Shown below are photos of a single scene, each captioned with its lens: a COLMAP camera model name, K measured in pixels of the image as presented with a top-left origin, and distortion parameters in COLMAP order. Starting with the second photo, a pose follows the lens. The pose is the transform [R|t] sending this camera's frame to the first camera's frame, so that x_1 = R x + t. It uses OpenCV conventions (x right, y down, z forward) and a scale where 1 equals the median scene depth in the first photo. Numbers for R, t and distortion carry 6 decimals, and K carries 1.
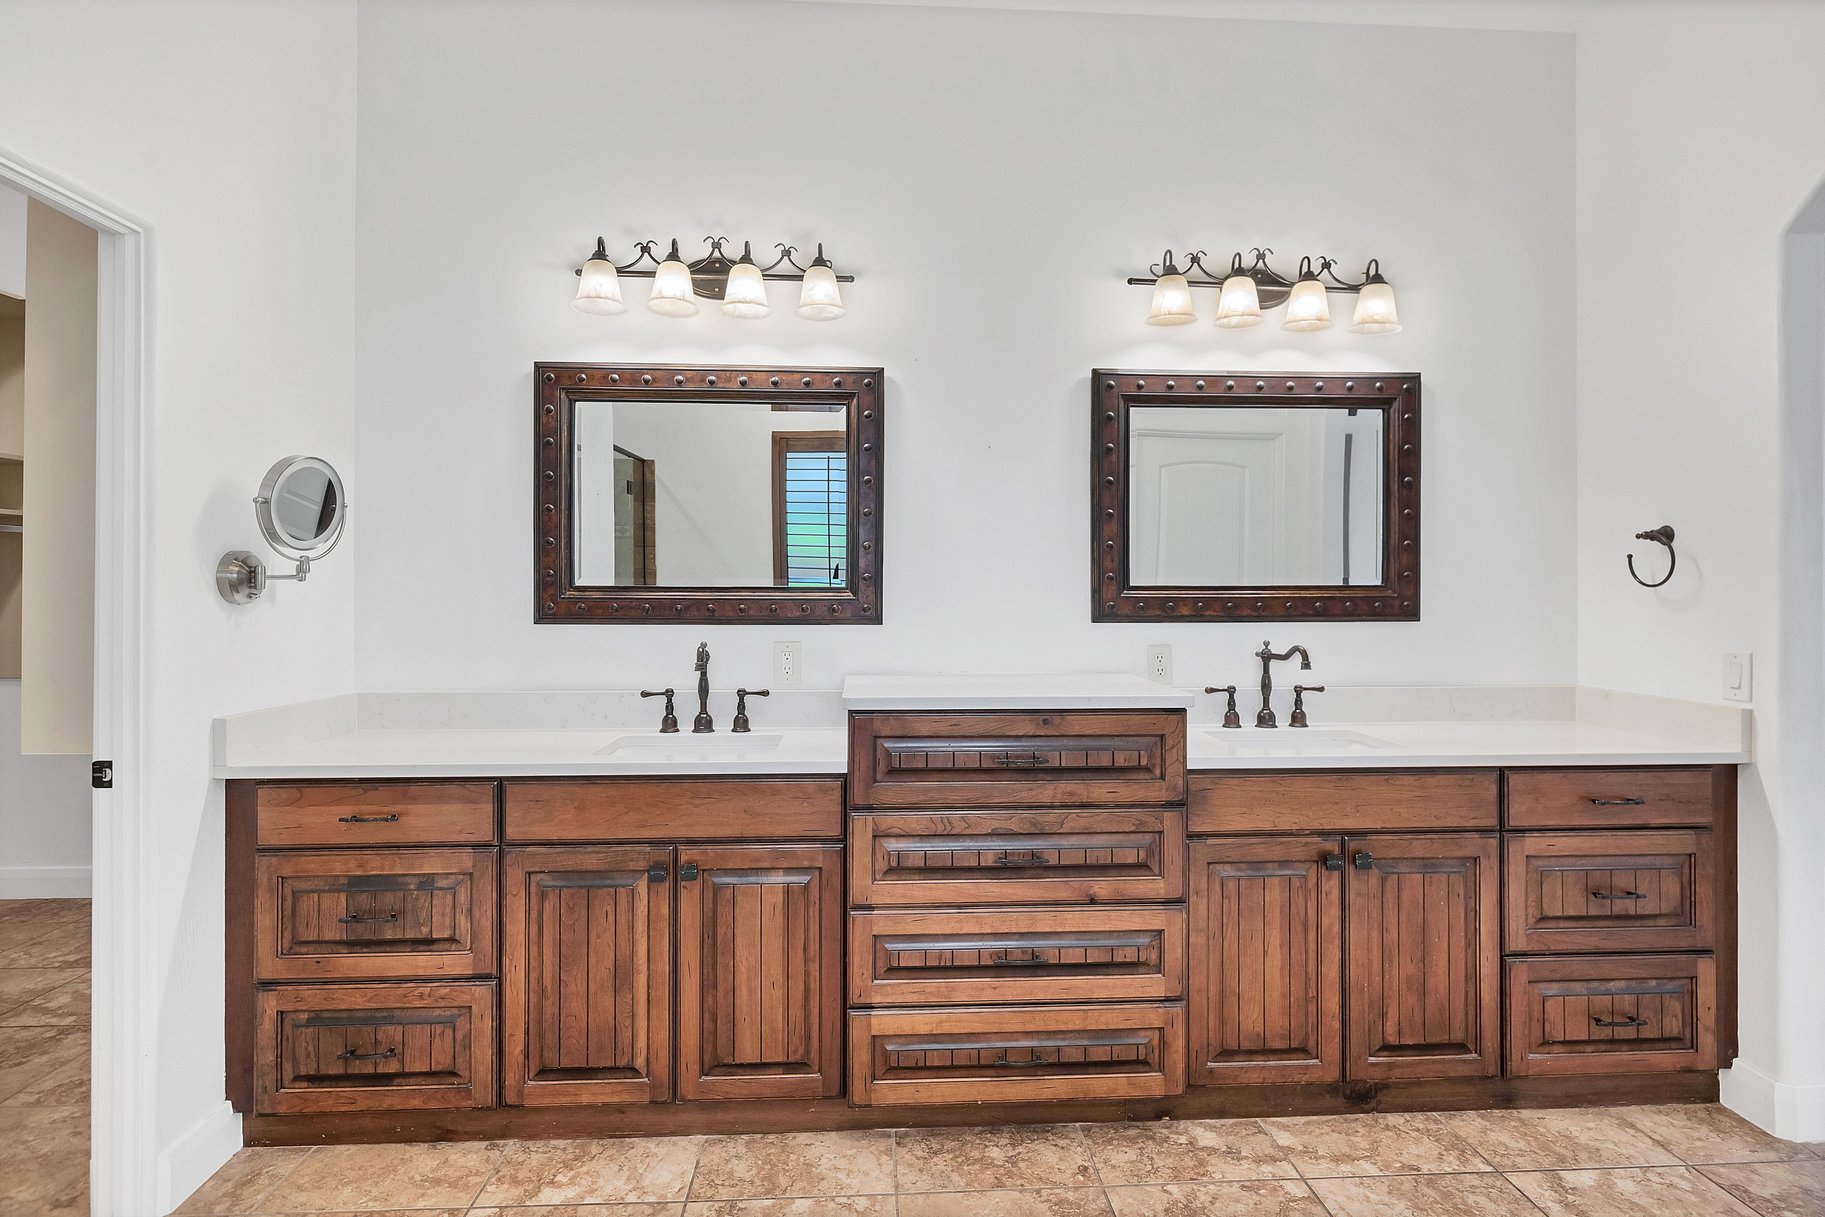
lens RADIAL K [[936.4, 0, 913.3], [0, 936.4, 592.6], [0, 0, 1]] dist [-0.001215, 0.000122]
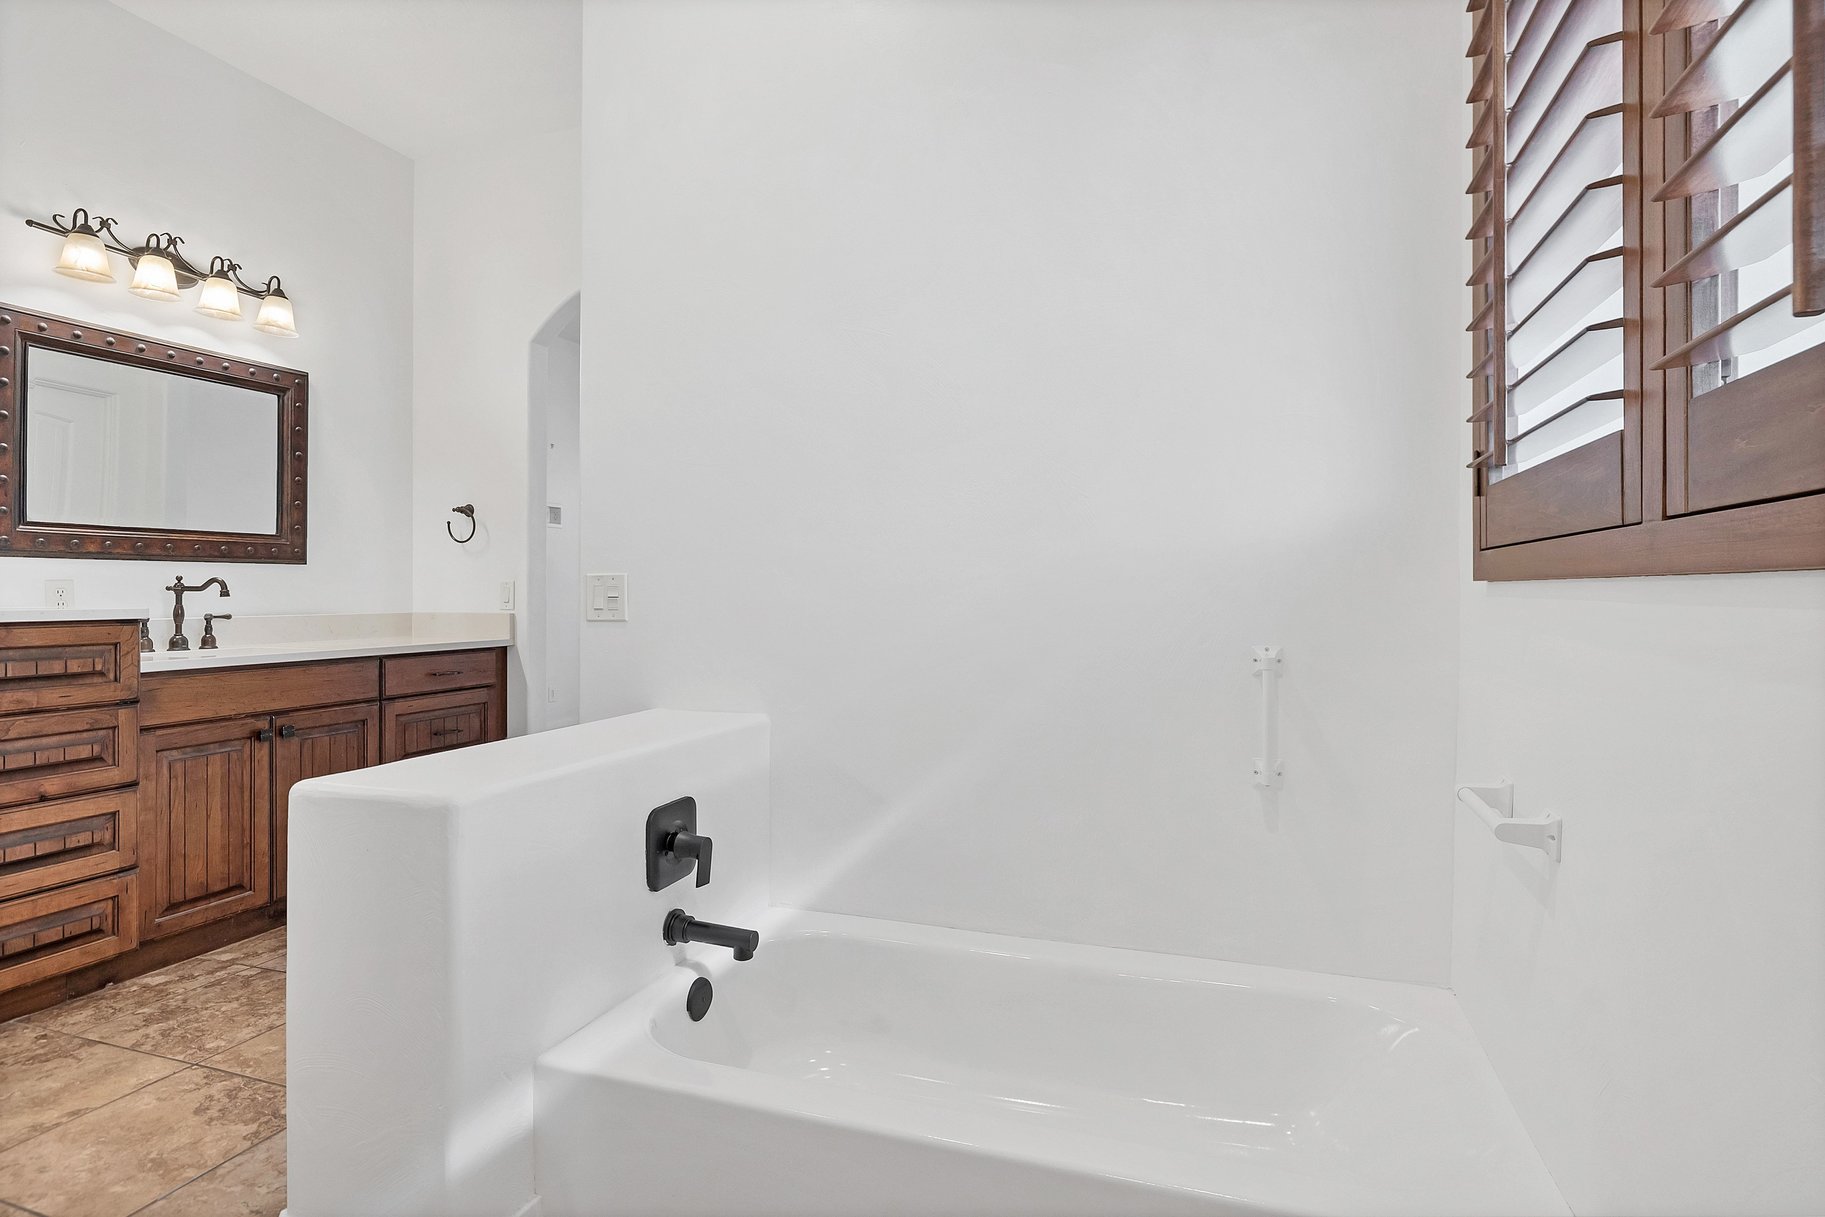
lens RADIAL K [[936.4, 0, 913.3], [0, 936.4, 592.6], [0, 0, 1]] dist [-0.001215, 0.000122]
pose [[0.393137, -0.000334, 0.919480, -0.396265], [-0.001122, 0.999999, 0.000843, 0.083770], [-0.919479, -0.001363, 0.393136, -0.349638]]
